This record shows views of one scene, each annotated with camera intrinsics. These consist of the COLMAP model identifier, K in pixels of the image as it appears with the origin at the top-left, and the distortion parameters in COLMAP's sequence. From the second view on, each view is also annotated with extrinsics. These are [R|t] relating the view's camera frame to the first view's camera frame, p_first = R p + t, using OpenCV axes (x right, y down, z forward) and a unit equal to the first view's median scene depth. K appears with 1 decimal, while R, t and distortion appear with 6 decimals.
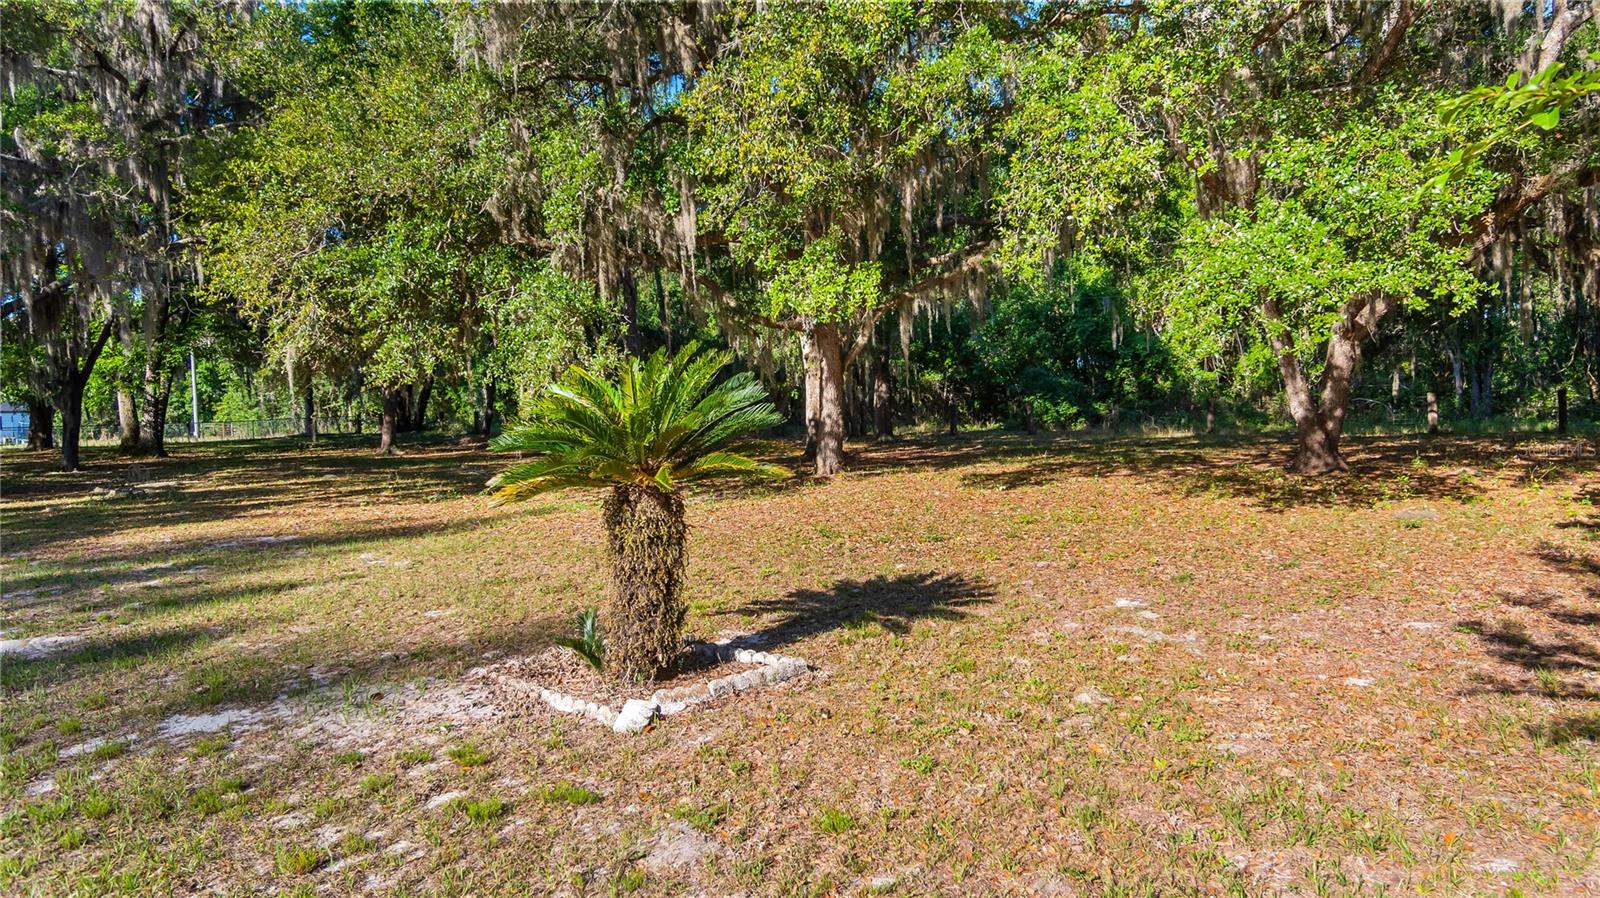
lens RADIAL K [[1040.8, 0, 800.0], [0, 1040.8, 449.0], [0, 0, 1]] dist [0.001428, -0.000032]
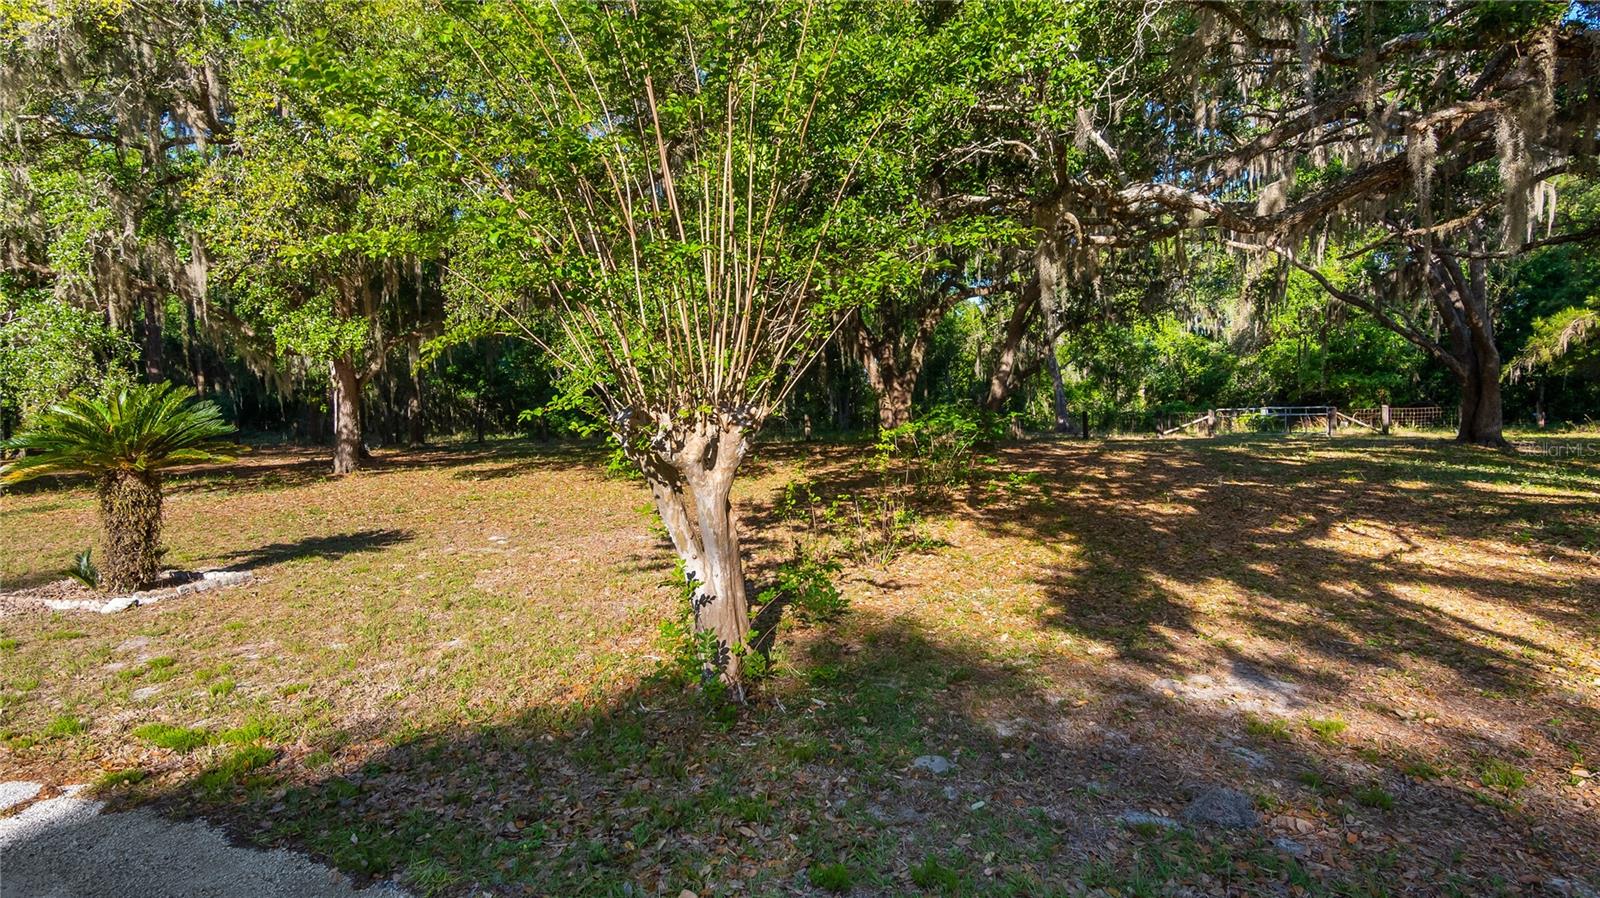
lens RADIAL K [[820.3, 0, 800.6], [0, 820.3, 441.2], [0, 0, 1]] dist [0.000359, -0.001560]
pose [[0.875968, -0.000649, 0.482370, 0.050905], [0.008026, 0.999880, -0.013229, 0.005508], [-0.482303, 0.015460, 0.875868, -0.210098]]
